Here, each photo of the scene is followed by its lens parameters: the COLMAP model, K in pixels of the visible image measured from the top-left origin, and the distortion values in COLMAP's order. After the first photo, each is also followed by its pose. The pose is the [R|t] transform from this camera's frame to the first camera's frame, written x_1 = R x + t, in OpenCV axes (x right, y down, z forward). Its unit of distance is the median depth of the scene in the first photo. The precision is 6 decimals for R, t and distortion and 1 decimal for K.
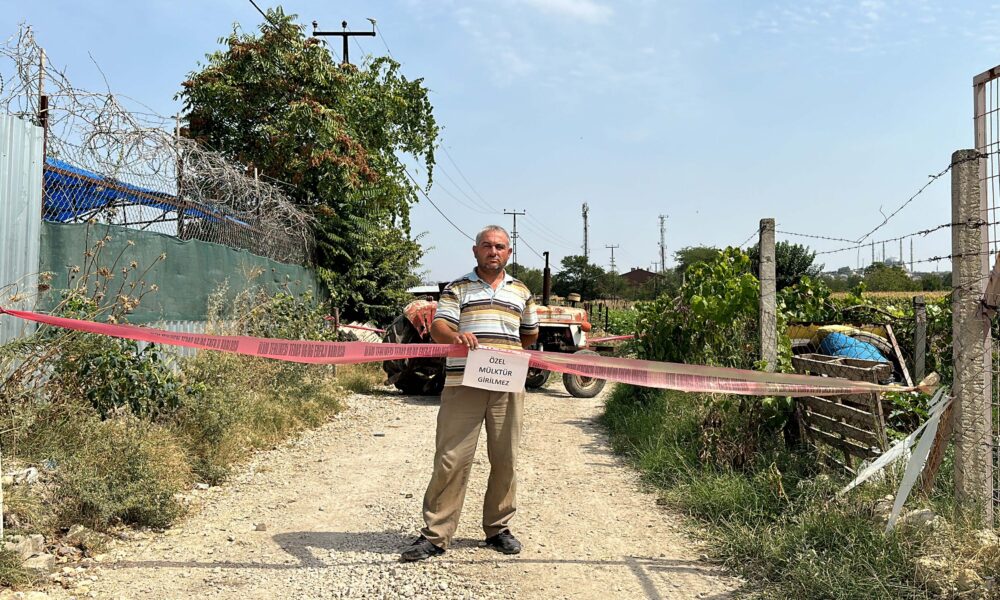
lens RADIAL K [[908.9, 0, 500.0], [0, 908.9, 300.0], [0, 0, 1]] dist [0.066007, -0.001377]
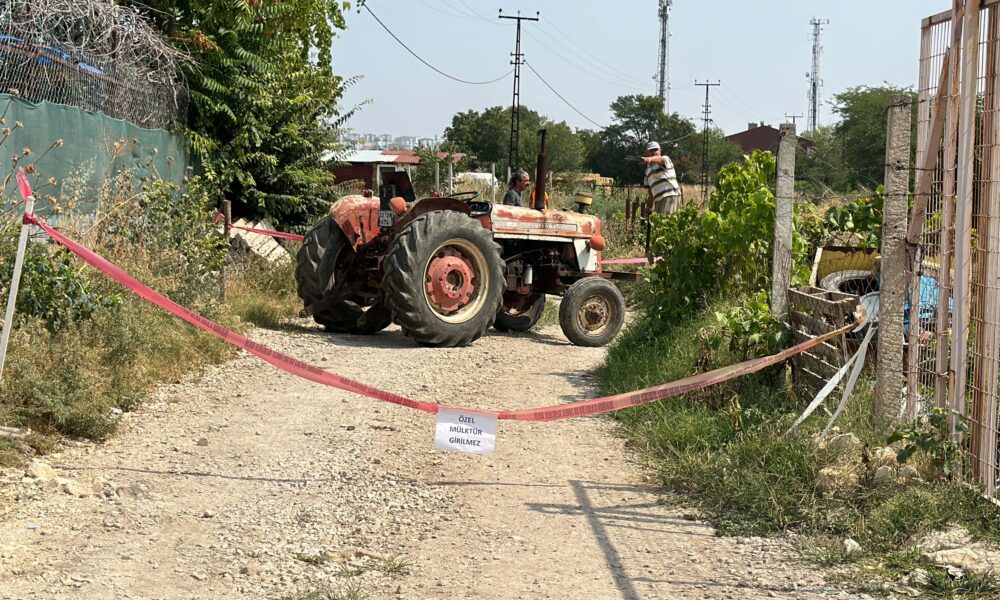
lens RADIAL K [[1886.7, 0, 500.0], [0, 1886.7, 300.0], [0, 0, 1]] dist [0.222047, -0.017521]
pose [[0.999325, 0.036100, 0.006812, 0.014031], [-0.036475, 0.997085, 0.067014, -0.019447], [-0.004373, -0.067217, 0.997729, -0.400655]]
